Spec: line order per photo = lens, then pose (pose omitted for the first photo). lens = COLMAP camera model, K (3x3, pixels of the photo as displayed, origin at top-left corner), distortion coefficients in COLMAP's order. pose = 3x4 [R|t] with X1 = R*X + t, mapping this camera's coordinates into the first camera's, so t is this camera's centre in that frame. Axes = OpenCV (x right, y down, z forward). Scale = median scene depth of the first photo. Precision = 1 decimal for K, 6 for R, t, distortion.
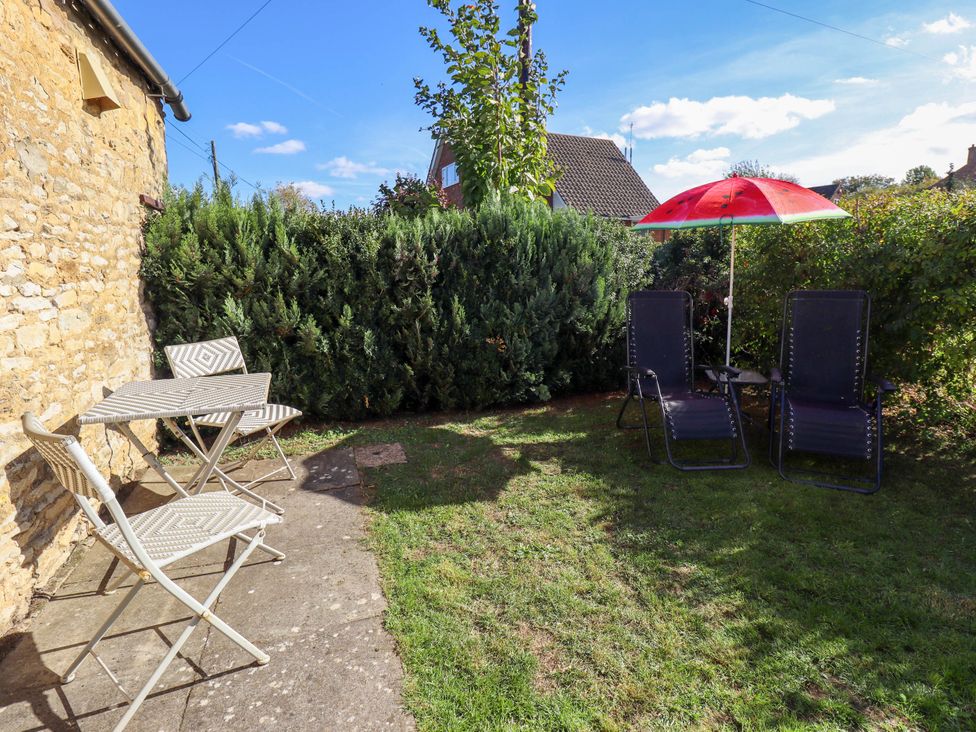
lens RADIAL K [[508.2, 0, 499.6], [0, 508.2, 360.3], [0, 0, 1]] dist [0.005554, -0.016953]
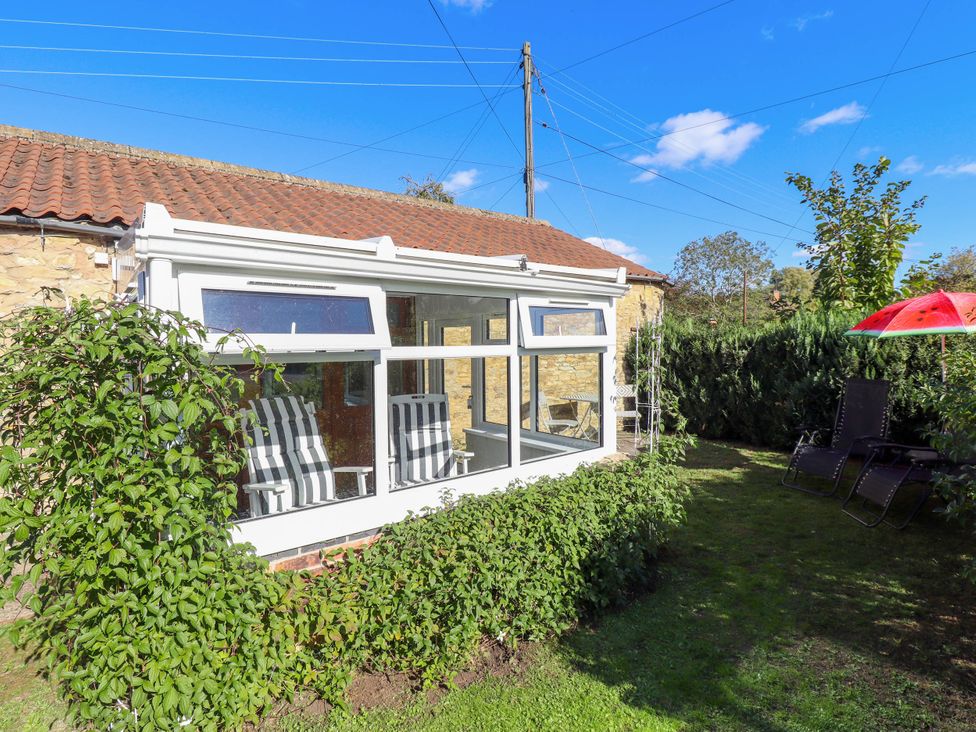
lens RADIAL K [[508.2, 0, 499.6], [0, 508.2, 360.3], [0, 0, 1]] dist [0.005554, -0.016953]
pose [[0.321947, 0.031464, -0.946235, 1.385753], [-0.152032, 0.988195, -0.018868, -0.012345], [0.934471, 0.149933, 0.322930, -0.392901]]
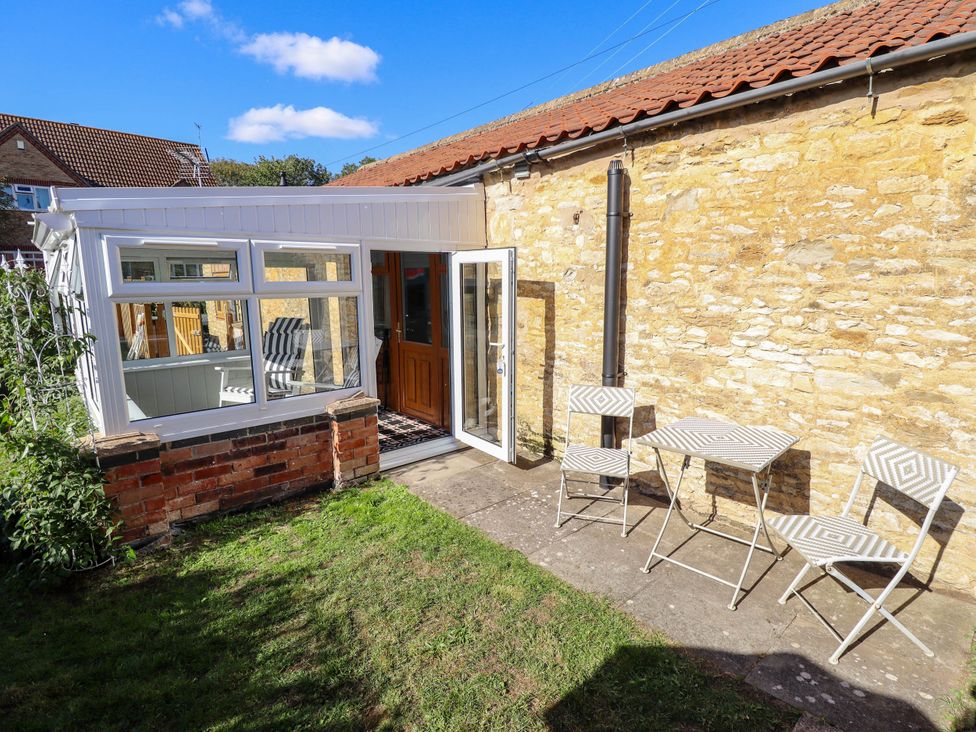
lens RADIAL K [[508.2, 0, 499.6], [0, 508.2, 360.3], [0, 0, 1]] dist [0.005554, -0.016953]
pose [[-0.924806, 0.067038, -0.374485, 0.196903], [-0.060003, 0.946329, 0.317586, -0.283120], [0.375676, 0.316176, -0.871149, 1.080863]]
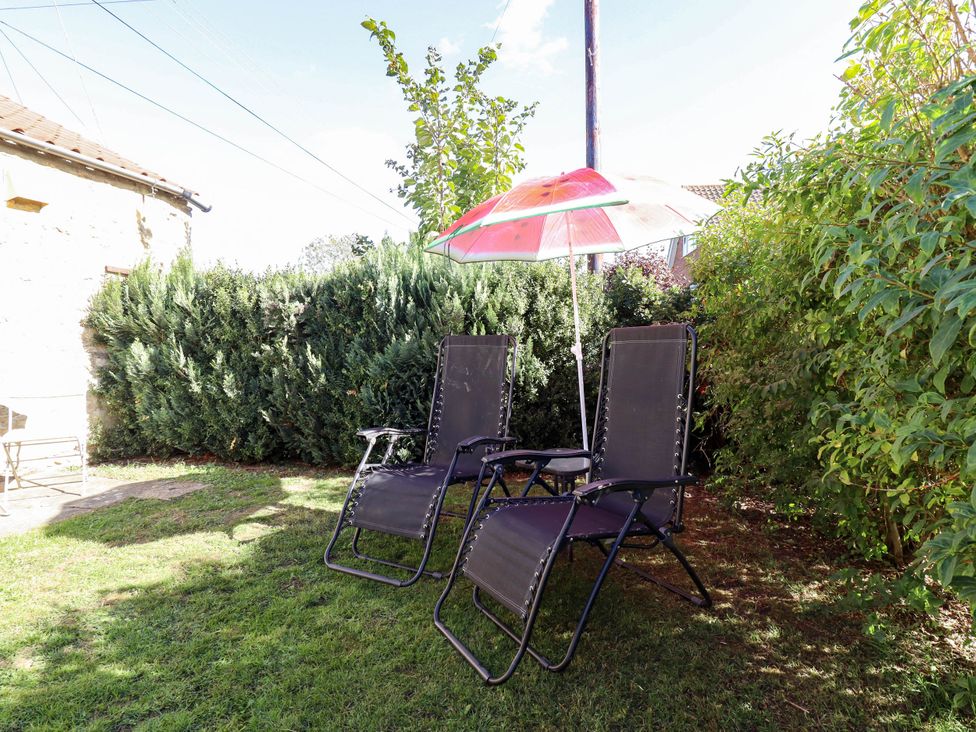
lens RADIAL K [[514.1, 0, 505.2], [0, 514.1, 361.6], [0, 0, 1]] dist [-0.018438, -0.001533]
pose [[0.852201, 0.013643, -0.523036, 0.821169], [-0.090921, 0.988312, -0.122361, -0.006871], [0.515253, 0.151831, 0.843482, 0.407002]]
